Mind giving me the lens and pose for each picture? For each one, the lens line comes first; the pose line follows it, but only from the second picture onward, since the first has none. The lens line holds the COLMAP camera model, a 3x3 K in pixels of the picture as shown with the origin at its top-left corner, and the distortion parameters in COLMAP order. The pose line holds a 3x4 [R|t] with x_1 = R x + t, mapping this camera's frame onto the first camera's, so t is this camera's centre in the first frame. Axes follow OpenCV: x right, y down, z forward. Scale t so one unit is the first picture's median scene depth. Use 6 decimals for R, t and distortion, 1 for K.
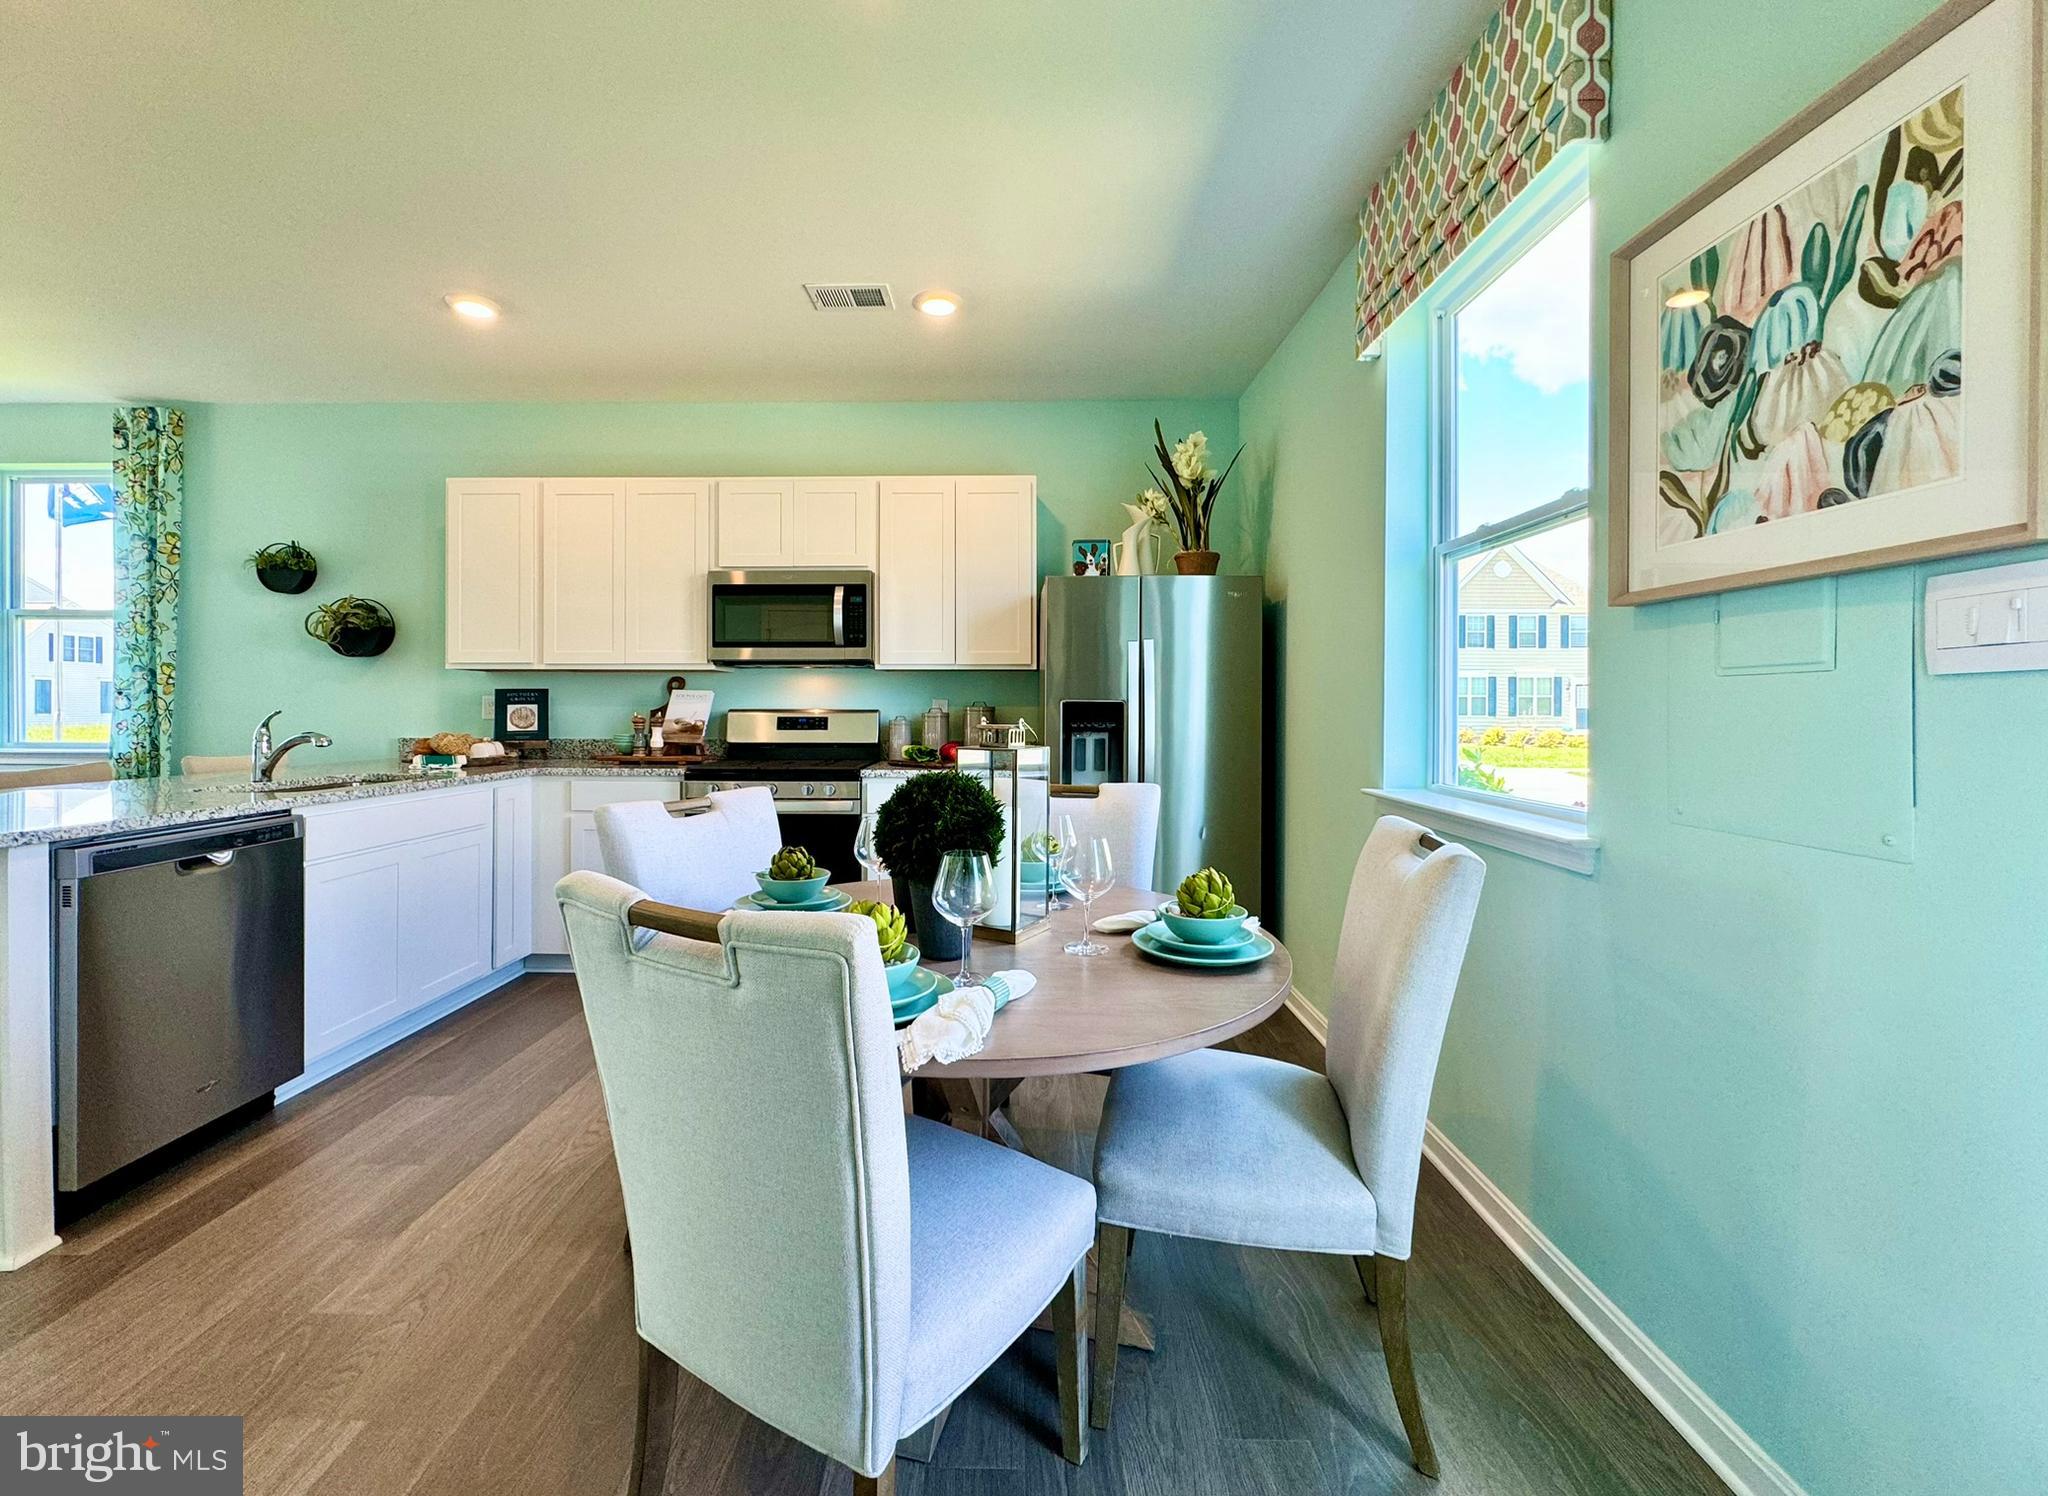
lens RADIAL K [[827.6, 0, 1007.7], [0, 827.6, 708.7], [0, 0, 1]] dist [-0.000911, -0.000792]
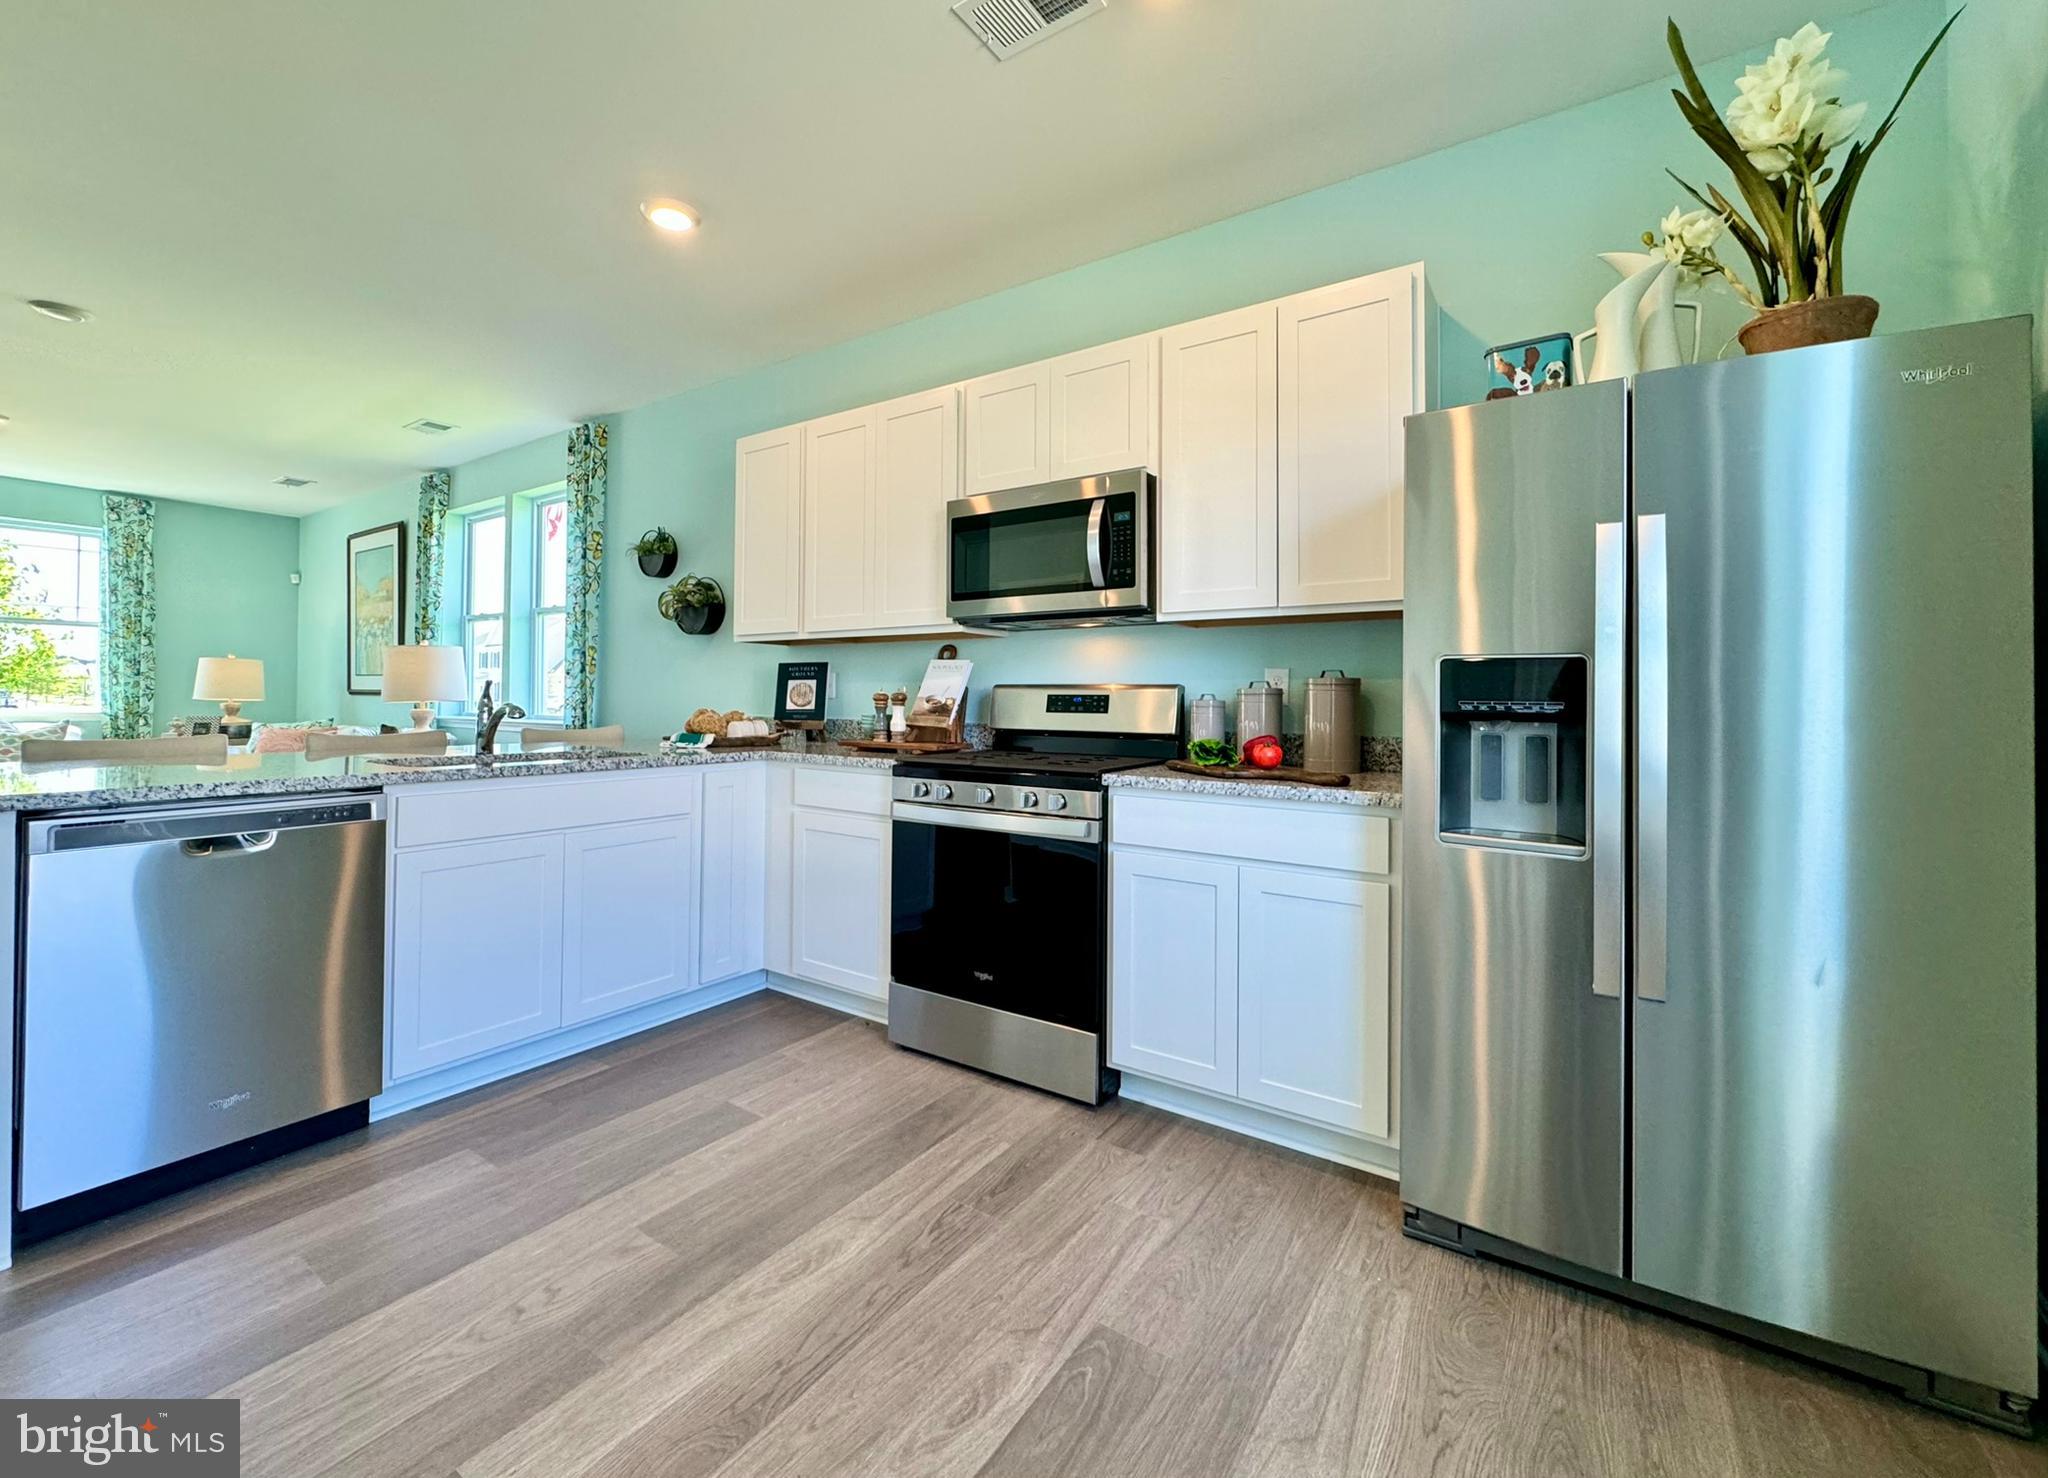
lens RADIAL K [[841.6, 0, 1021.1], [0, 841.6, 682.4], [0, 0, 1]] dist [-0.000782, 0.000037]
pose [[0.835571, -0.006073, -0.549349, 0.130552], [-0.006390, 0.999764, -0.020772, 0.017318], [0.549345, 0.020867, 0.835335, 0.425007]]
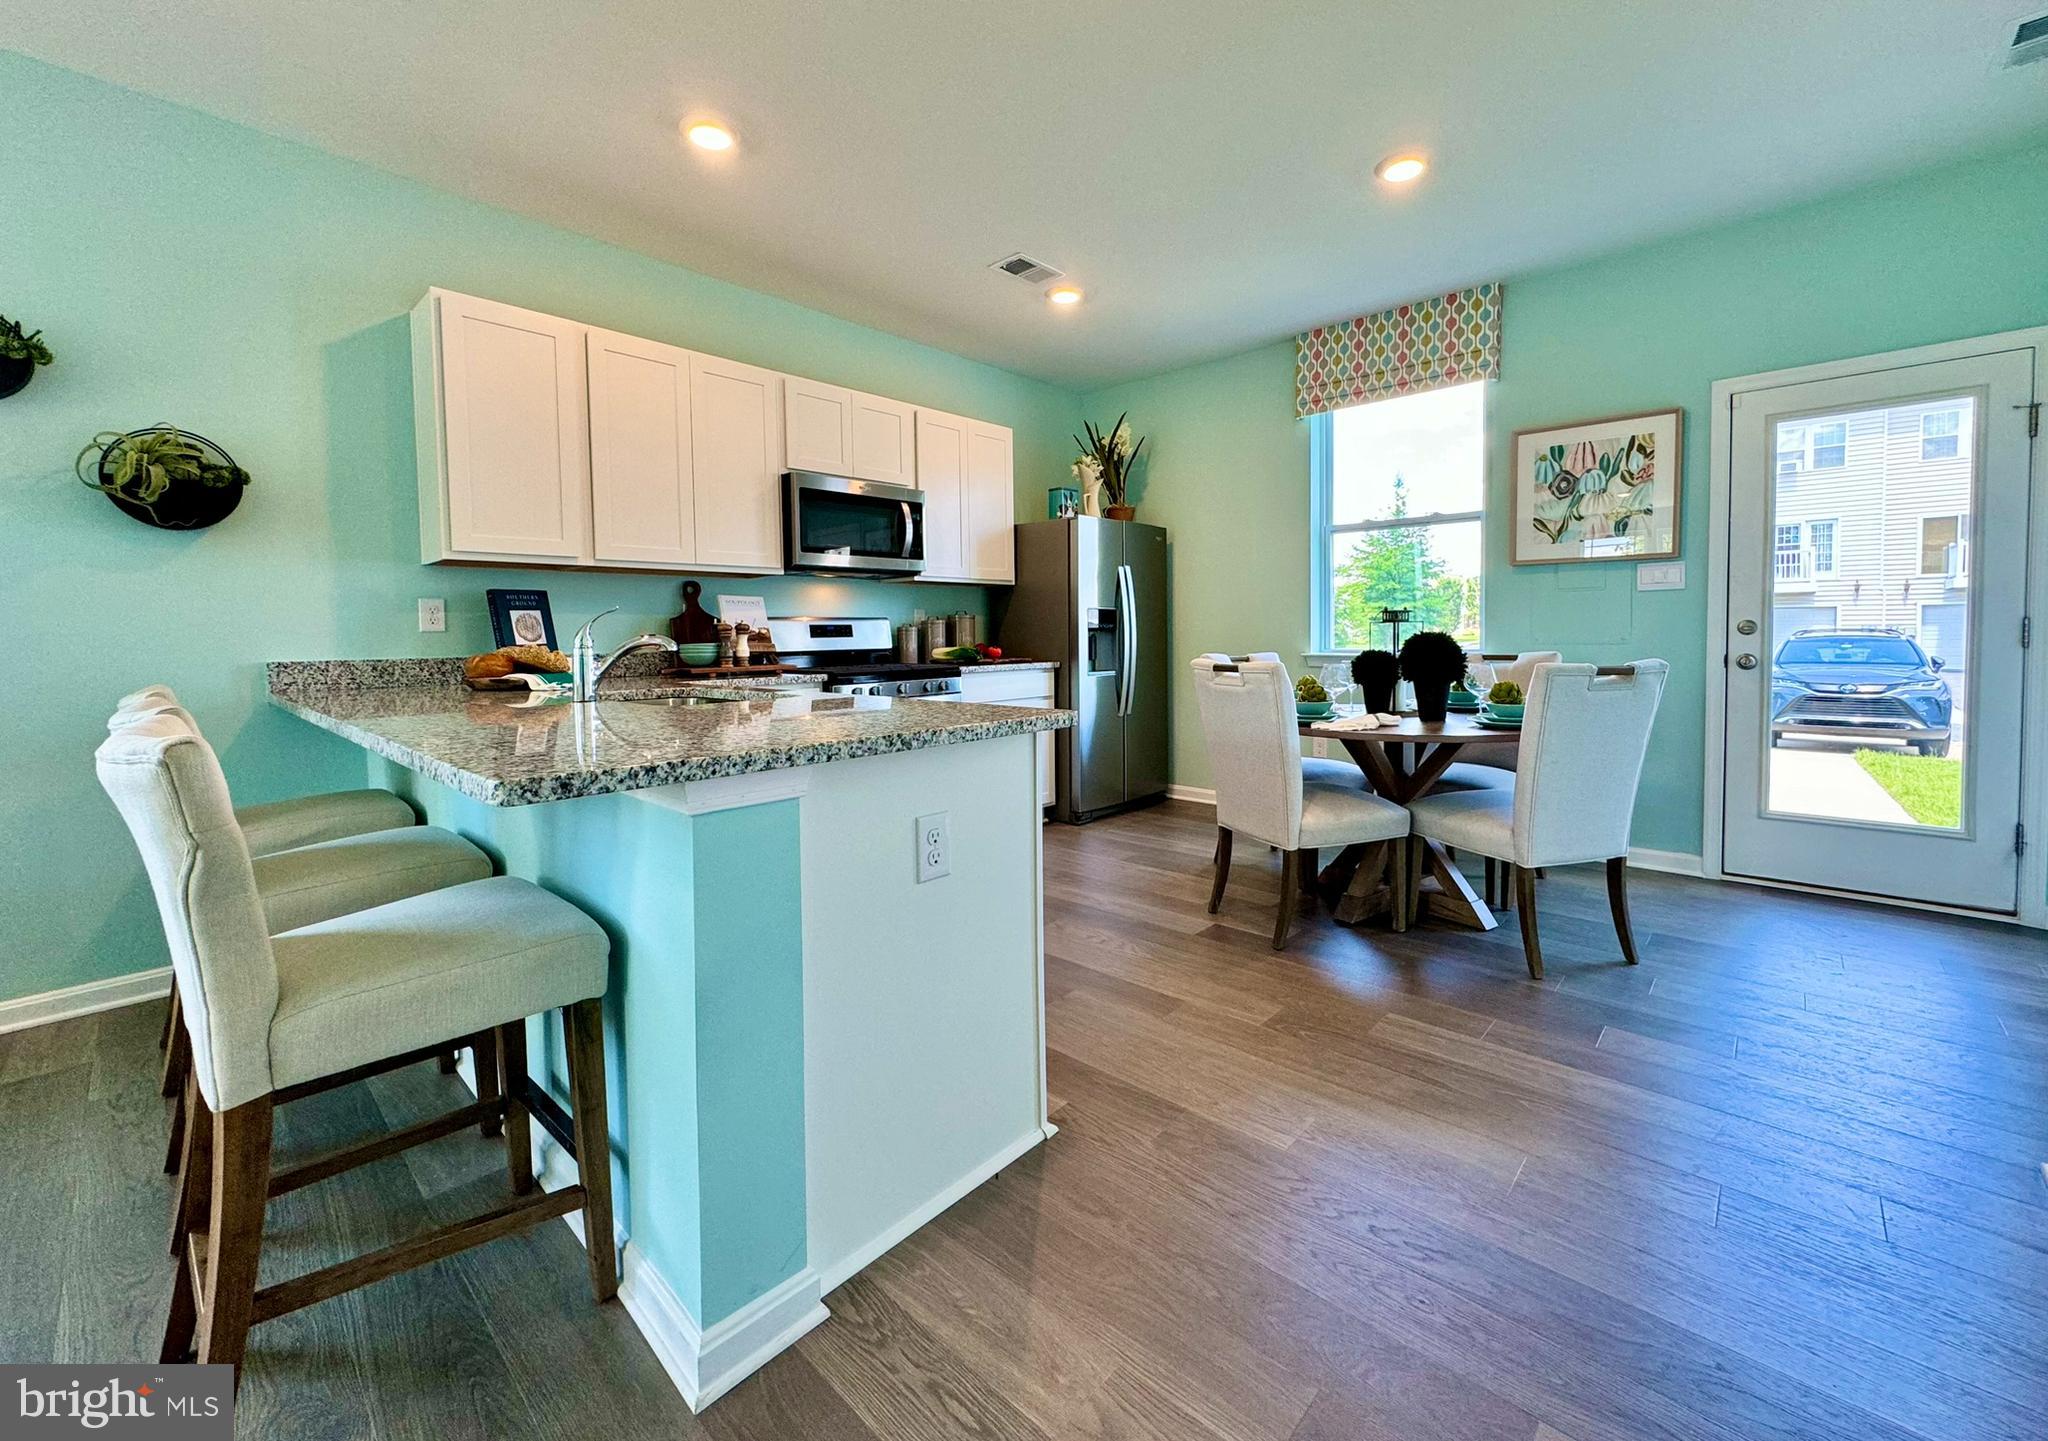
lens RADIAL K [[803.8, 0, 1037.0], [0, 803.8, 662.6], [0, 0, 1]] dist [-0.001091, -0.000078]
pose [[0.668995, -0.041317, 0.742118, -0.951129], [0.017400, 0.999051, 0.039936, 0.025284], [-0.743063, -0.013804, 0.669079, 0.172718]]
